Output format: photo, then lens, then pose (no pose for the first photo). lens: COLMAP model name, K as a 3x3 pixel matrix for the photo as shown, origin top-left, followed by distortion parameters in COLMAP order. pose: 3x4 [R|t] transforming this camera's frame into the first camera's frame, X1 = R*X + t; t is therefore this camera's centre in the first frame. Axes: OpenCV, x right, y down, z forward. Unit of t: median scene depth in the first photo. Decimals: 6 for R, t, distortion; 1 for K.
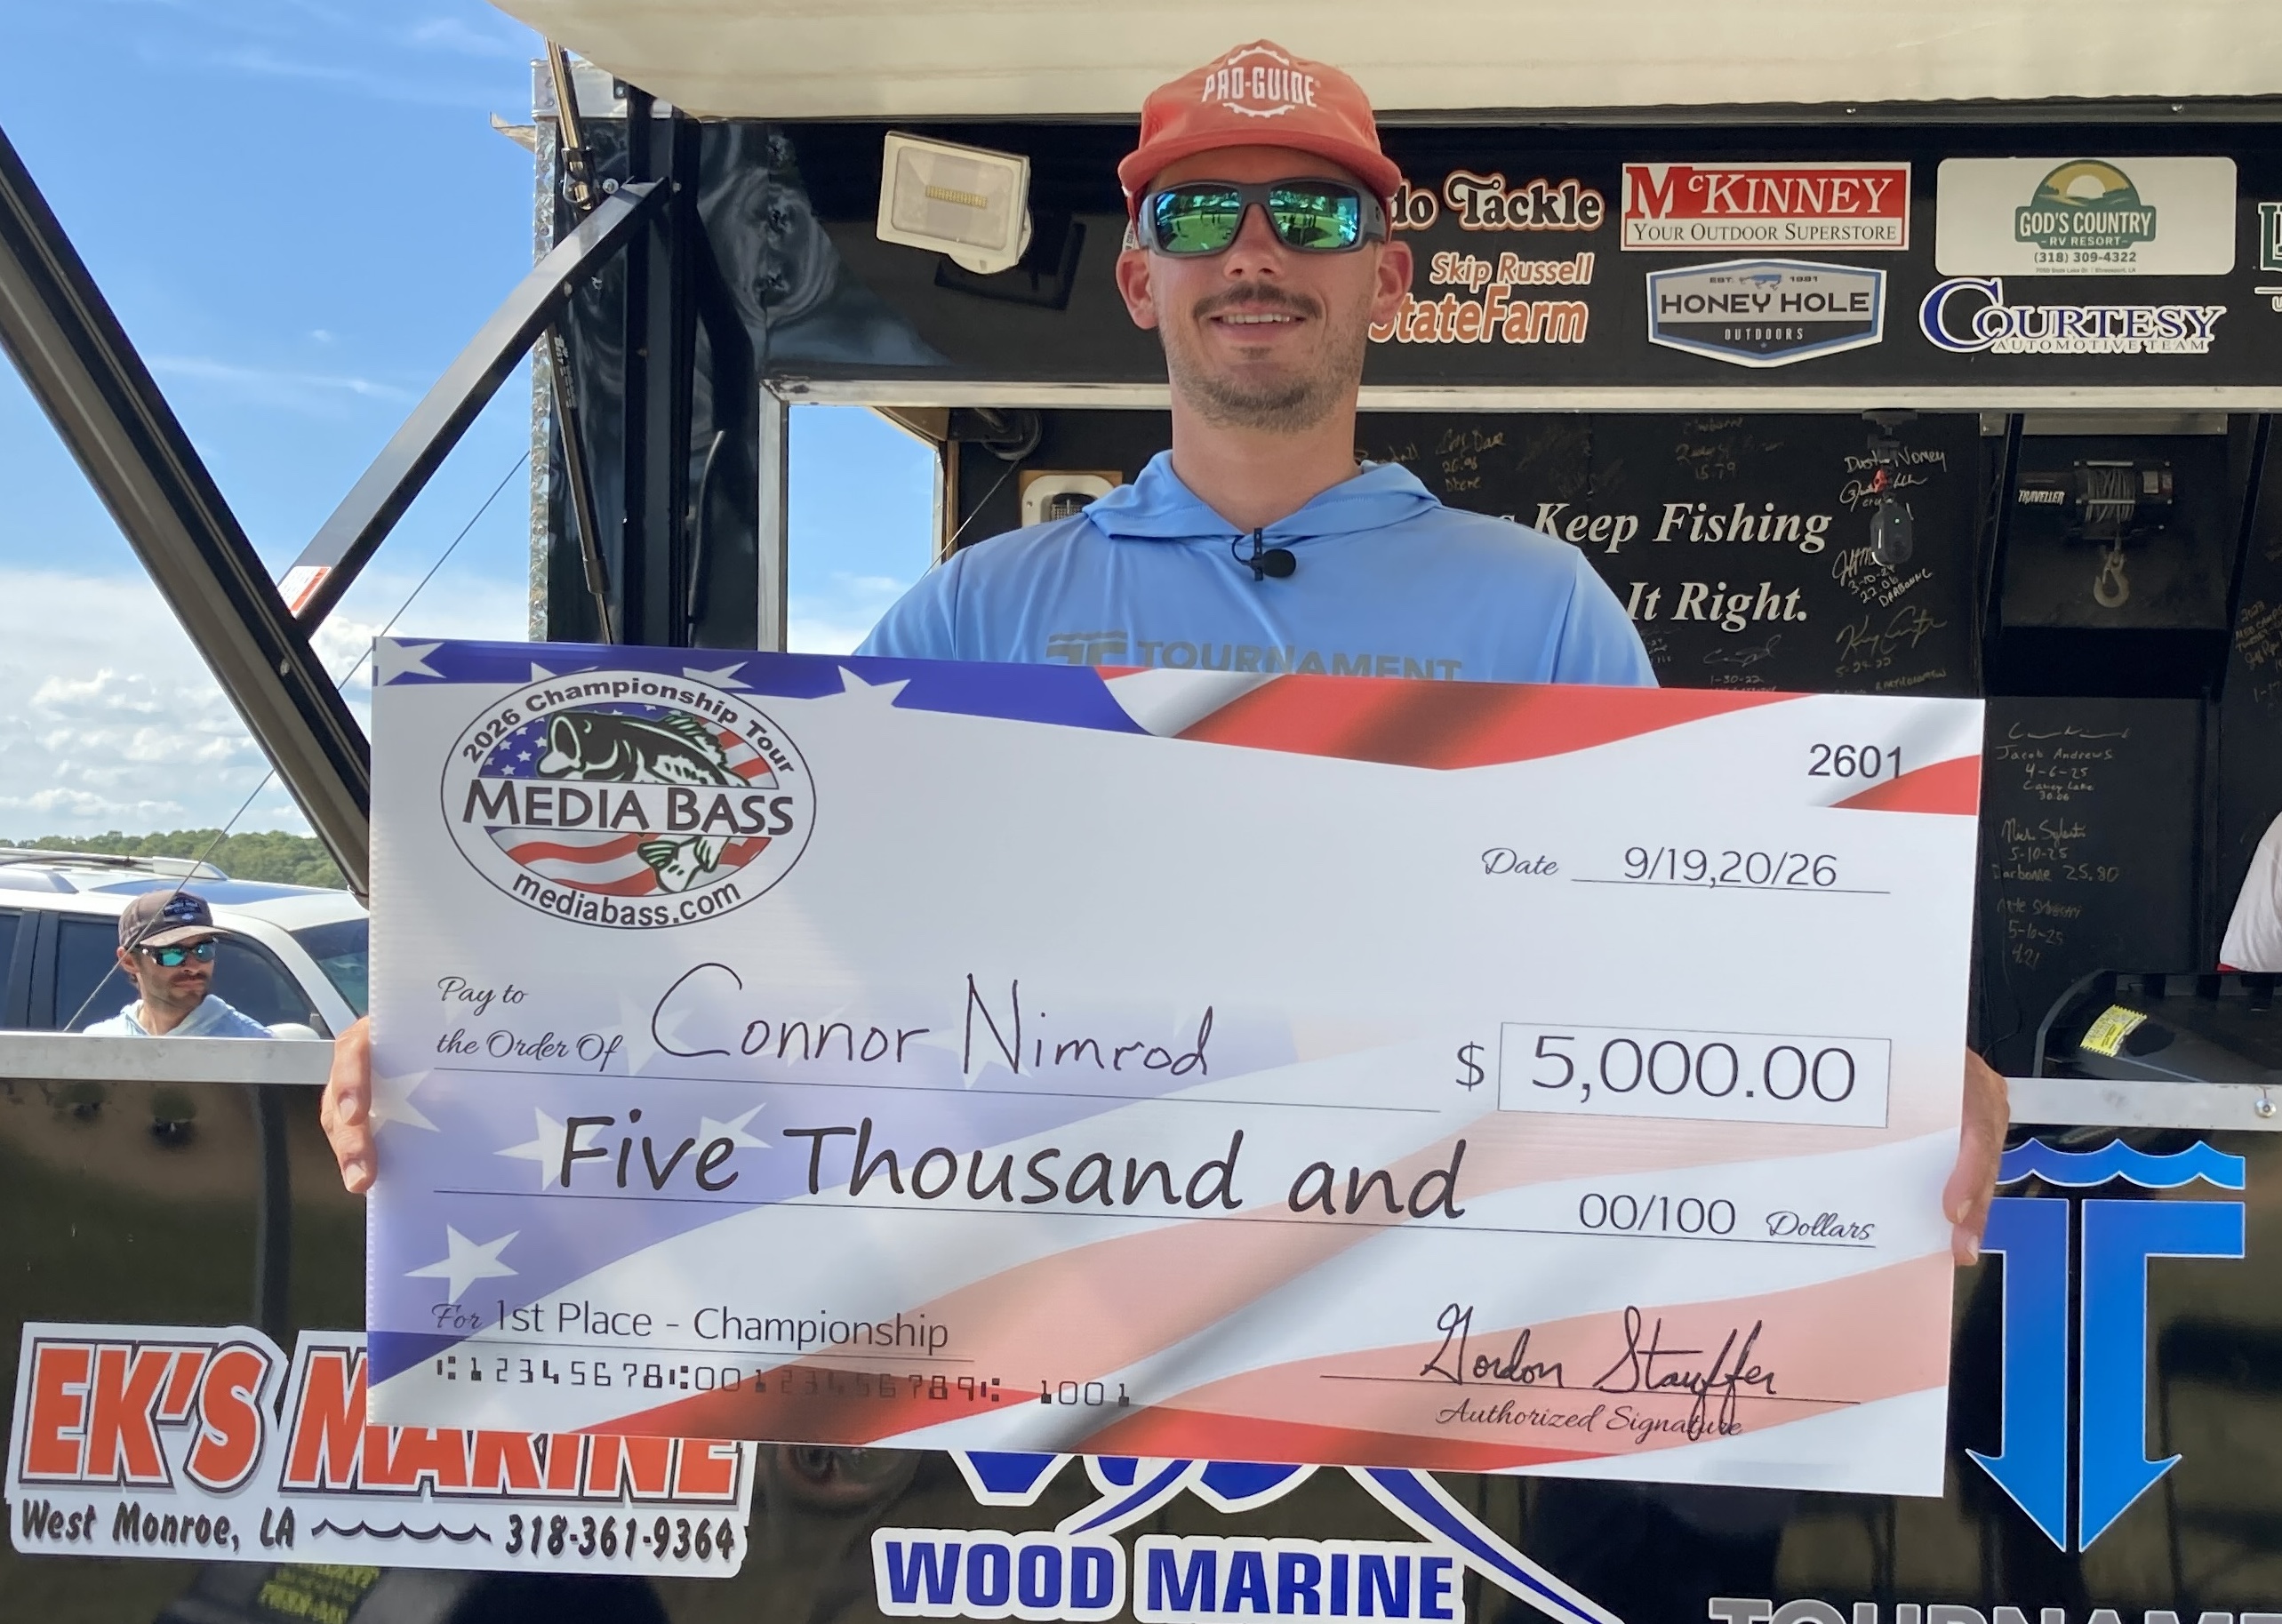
lens RADIAL K [[2875.8, 0, 1456.0], [0, 2875.8, 955.3], [0, 0, 1]] dist [0.189533, -0.826547]
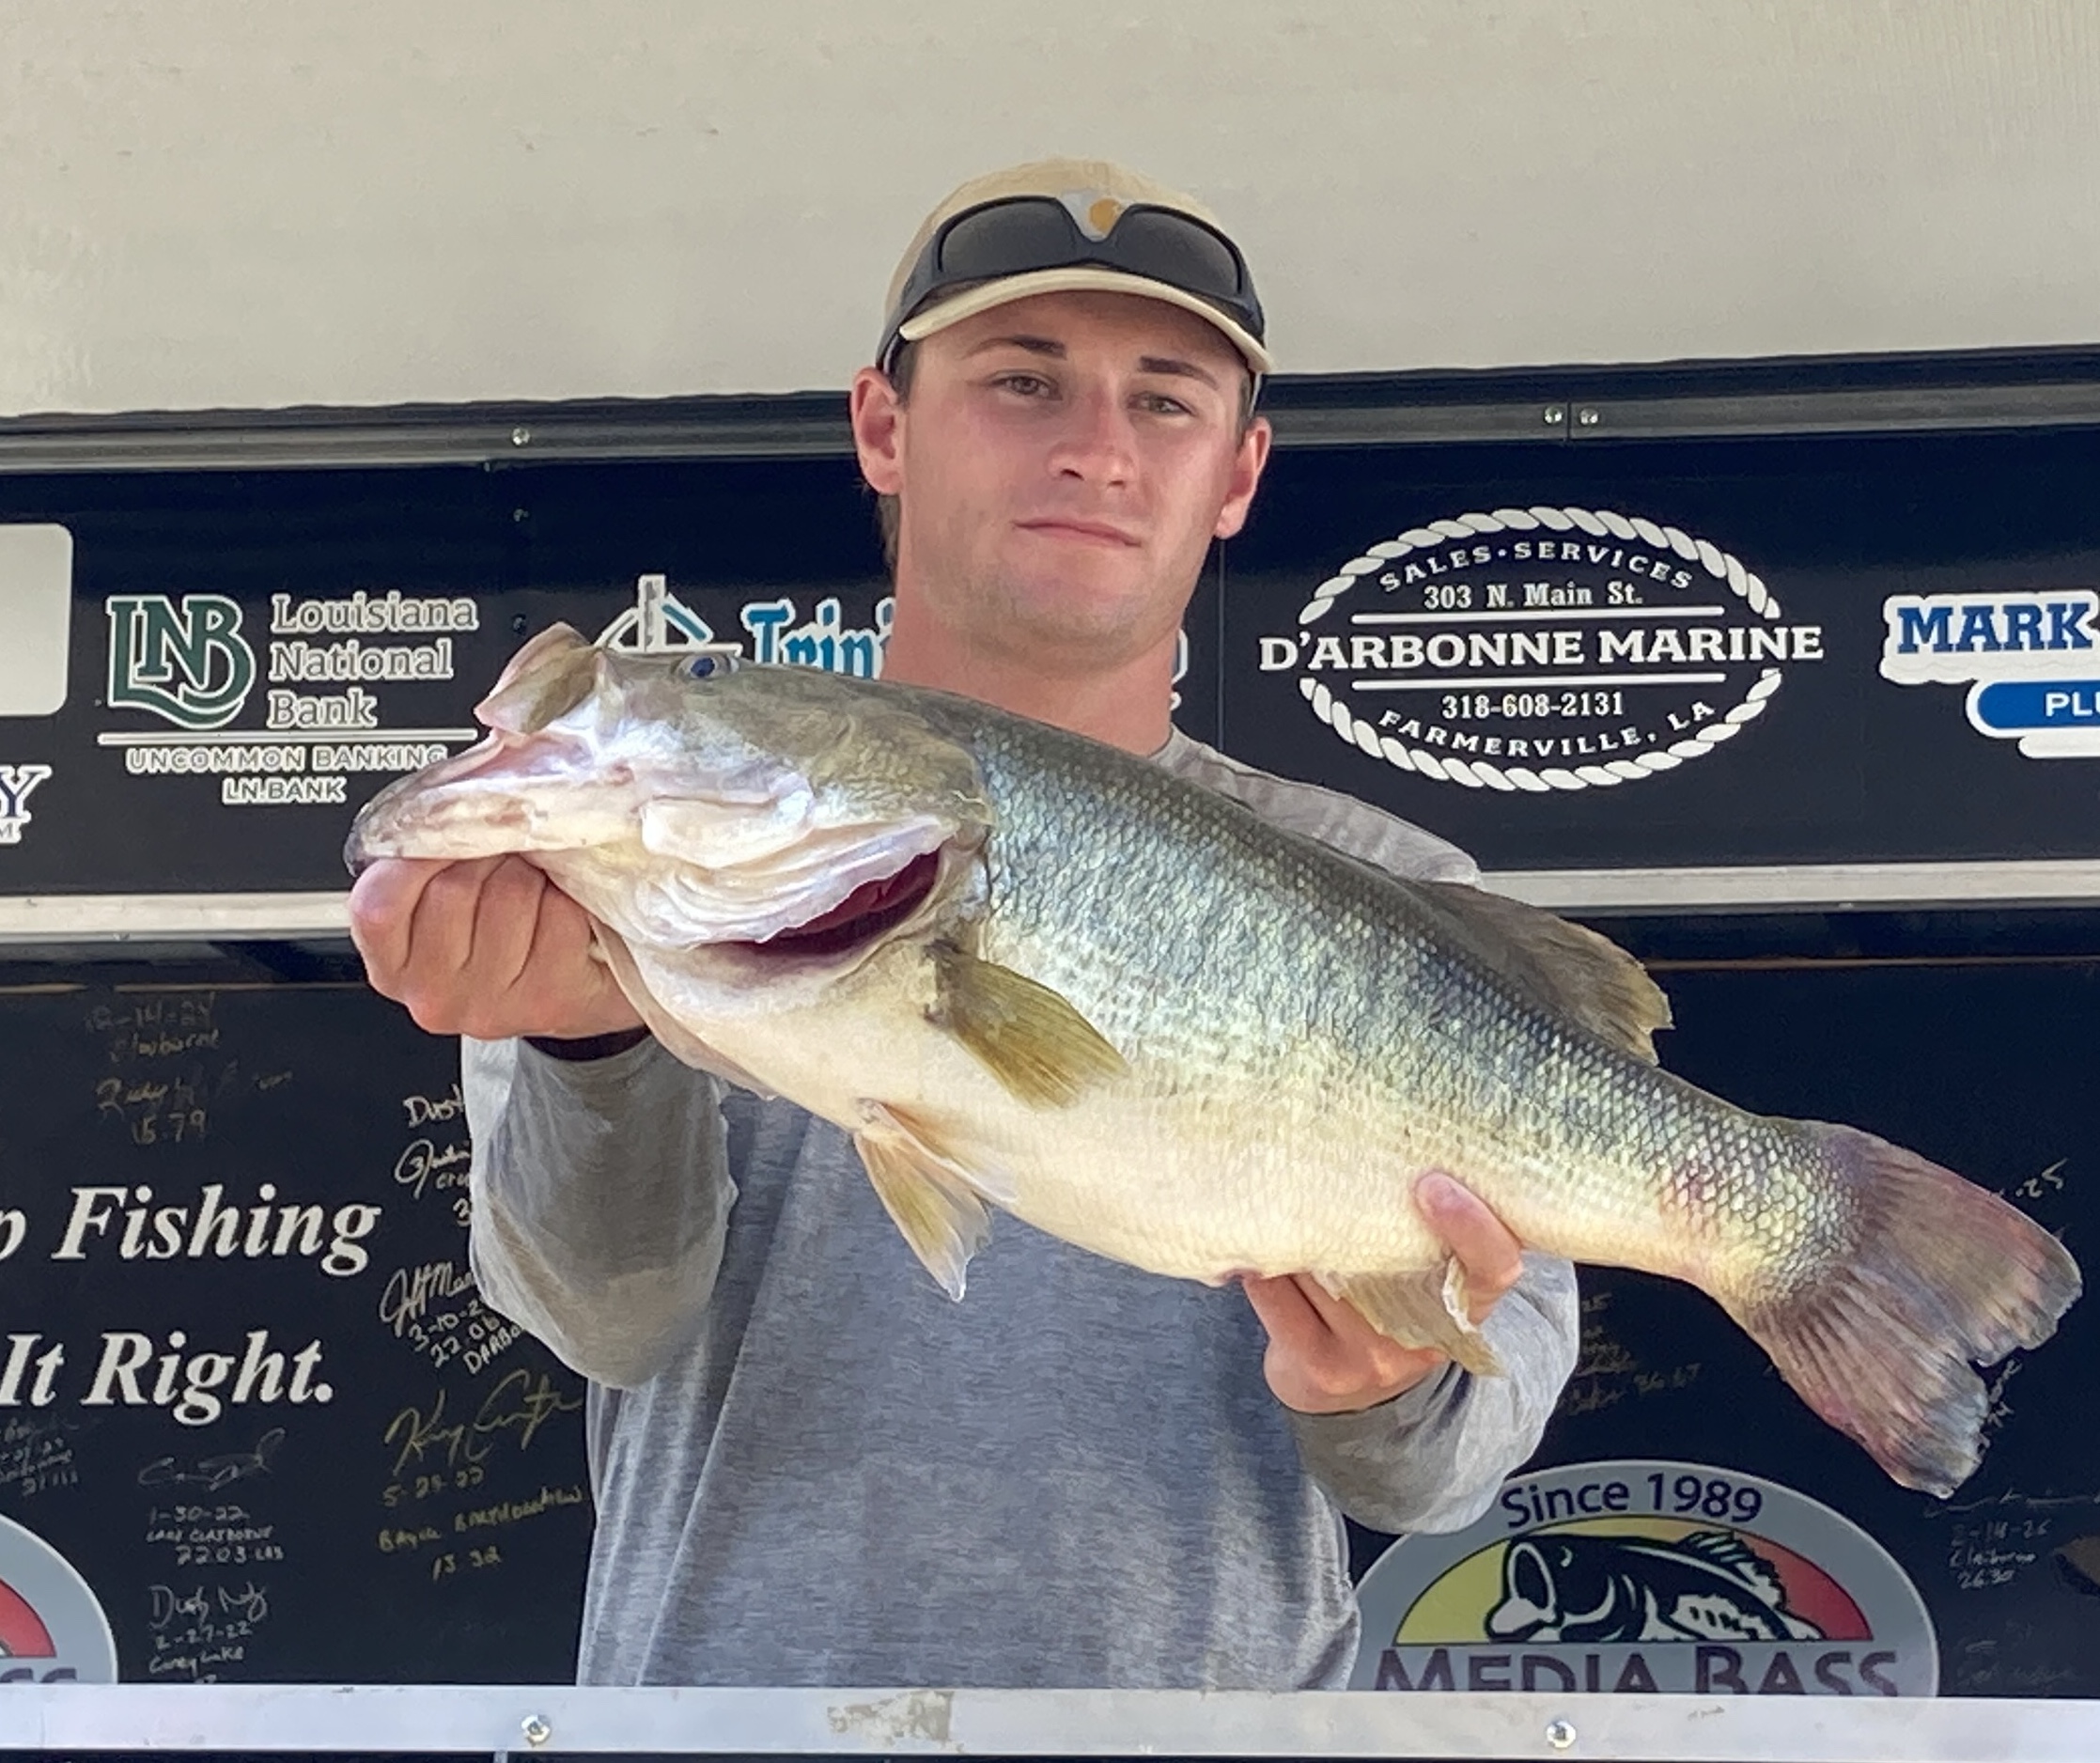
lens RADIAL K [[6441.0, 0, 1502.2], [0, 6441.0, 885.3], [0, 0, 1]] dist [0.203818, -0.887679]
pose [[0.999684, -0.016044, -0.019367, 0.579003], [0.011193, 0.973445, -0.228649, 0.106012], [0.022521, 0.228360, 0.973316, -0.276196]]
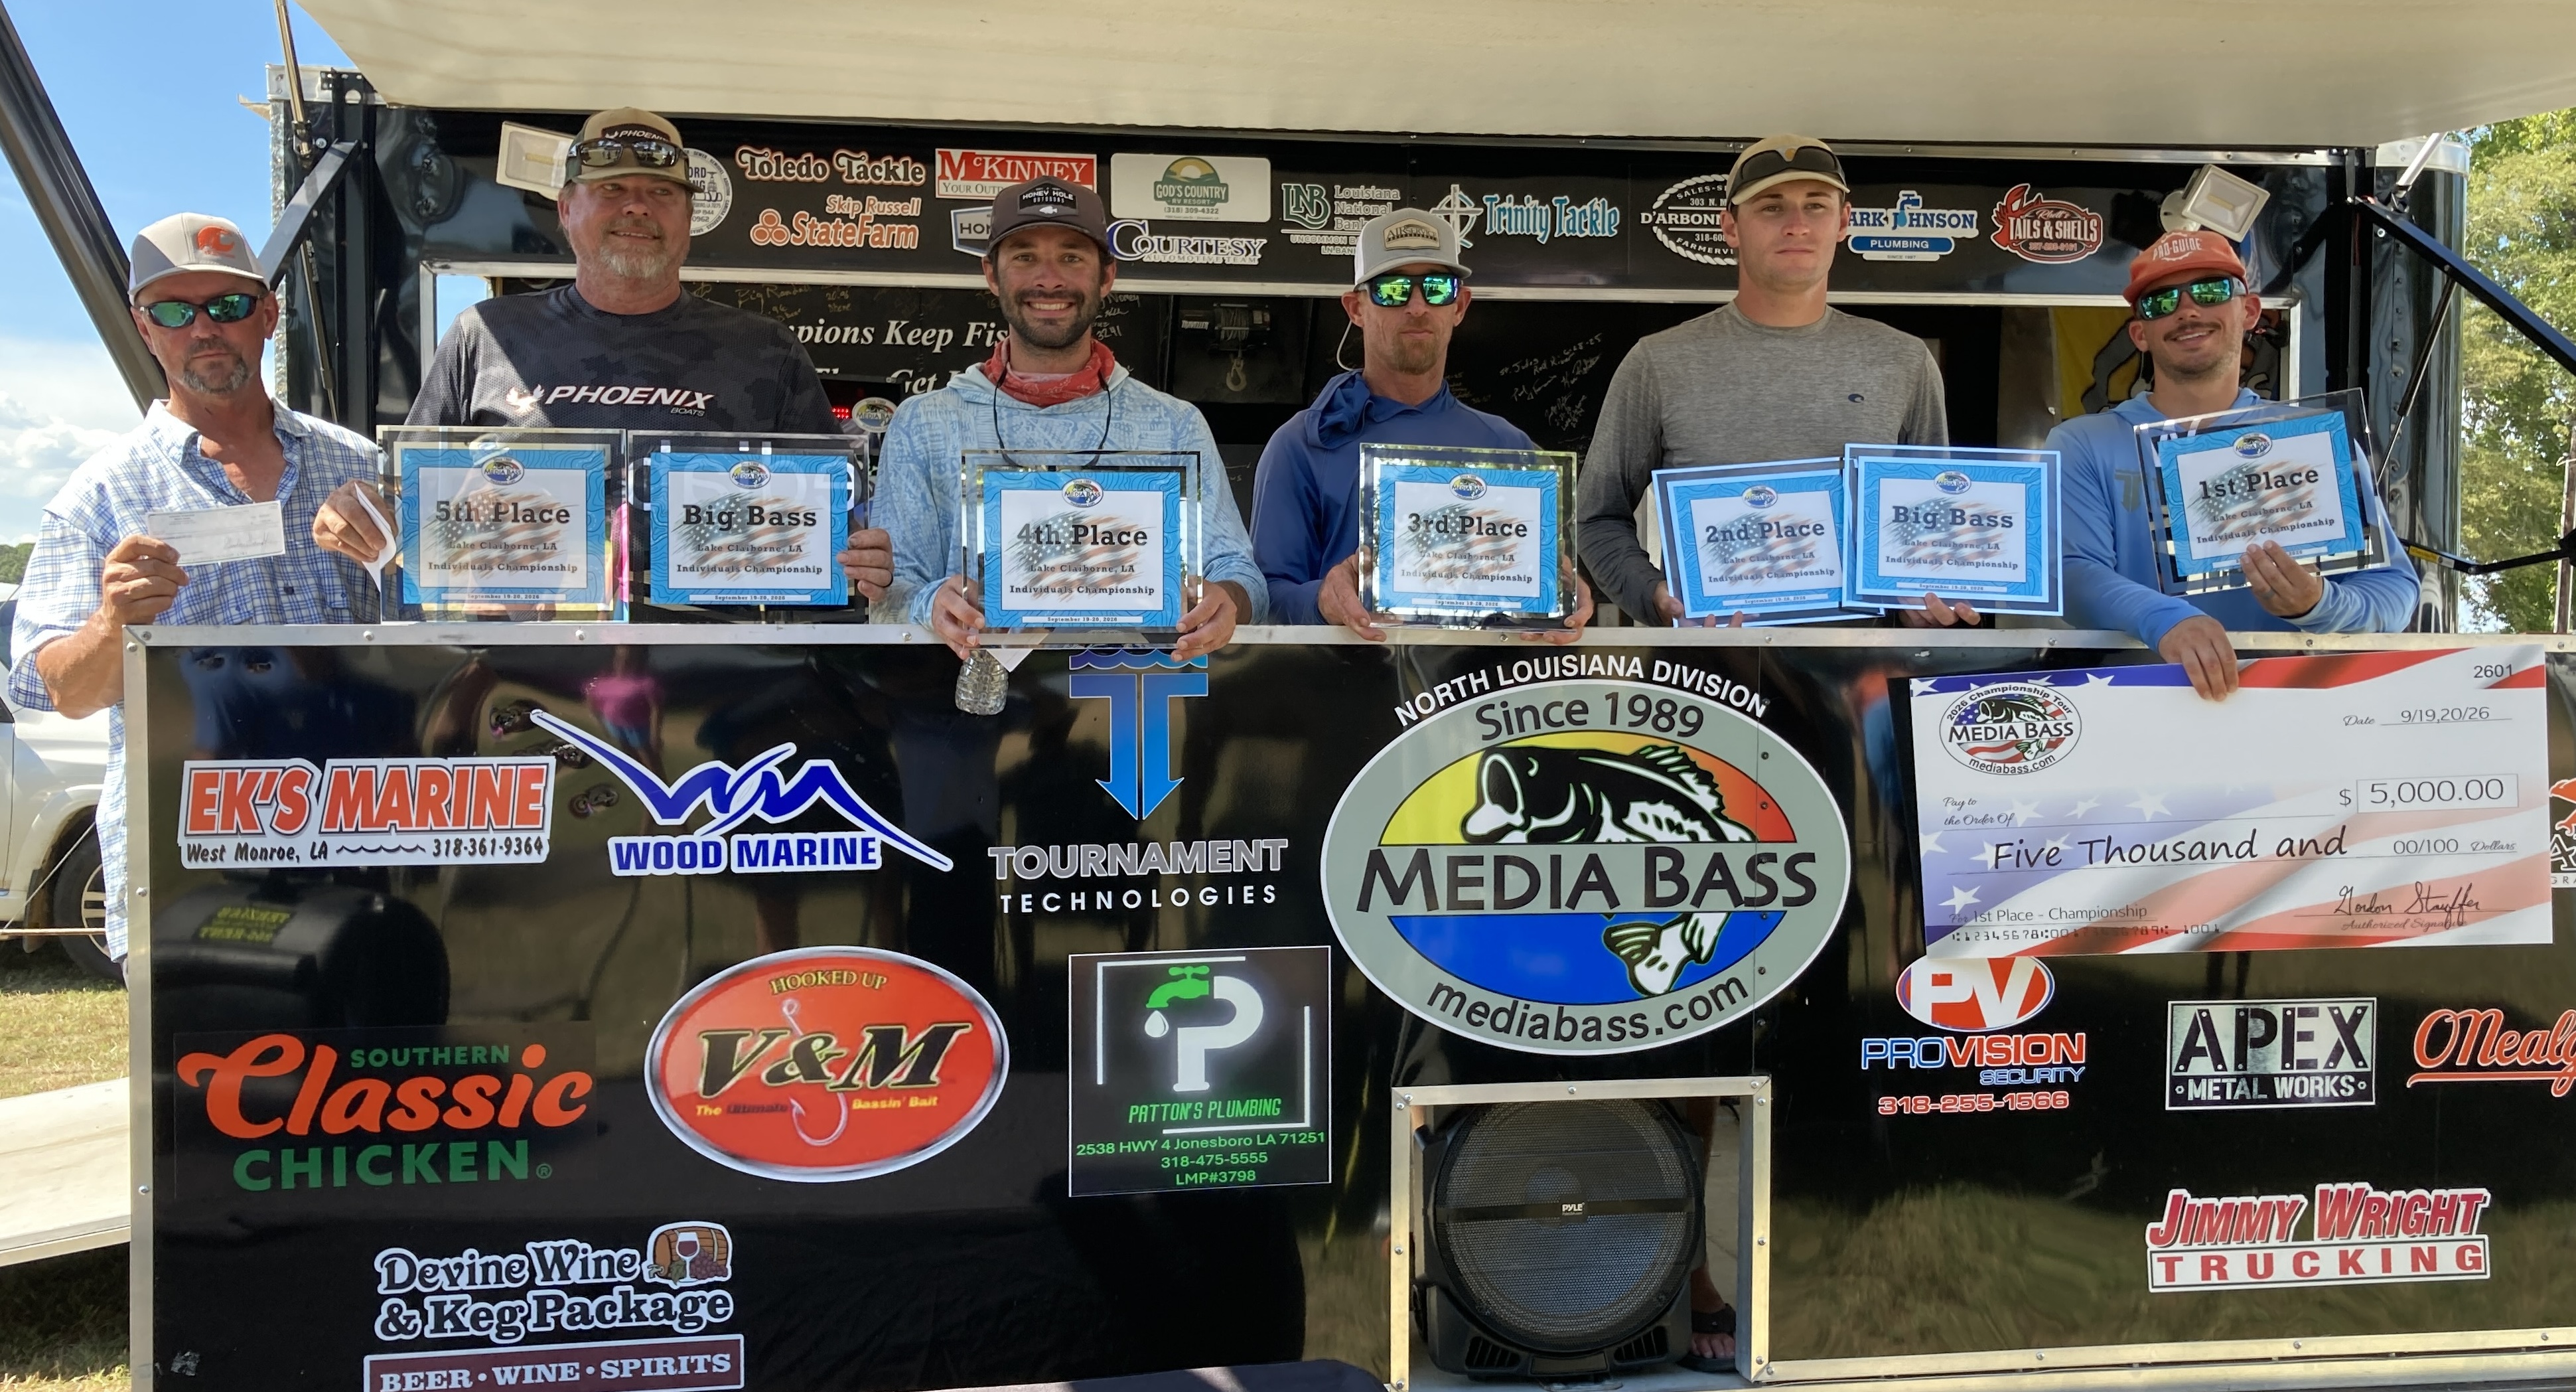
lens RADIAL K [[2111.7, 0, 1312.9], [0, 2111.7, 659.5], [0, 0, 1]] dist [0.136971, -0.354557]
pose [[0.974648, -0.024338, 0.222417, -0.015610], [0.019396, 0.999515, 0.024375, 0.013955], [-0.222902, -0.019443, 0.974647, -0.336005]]
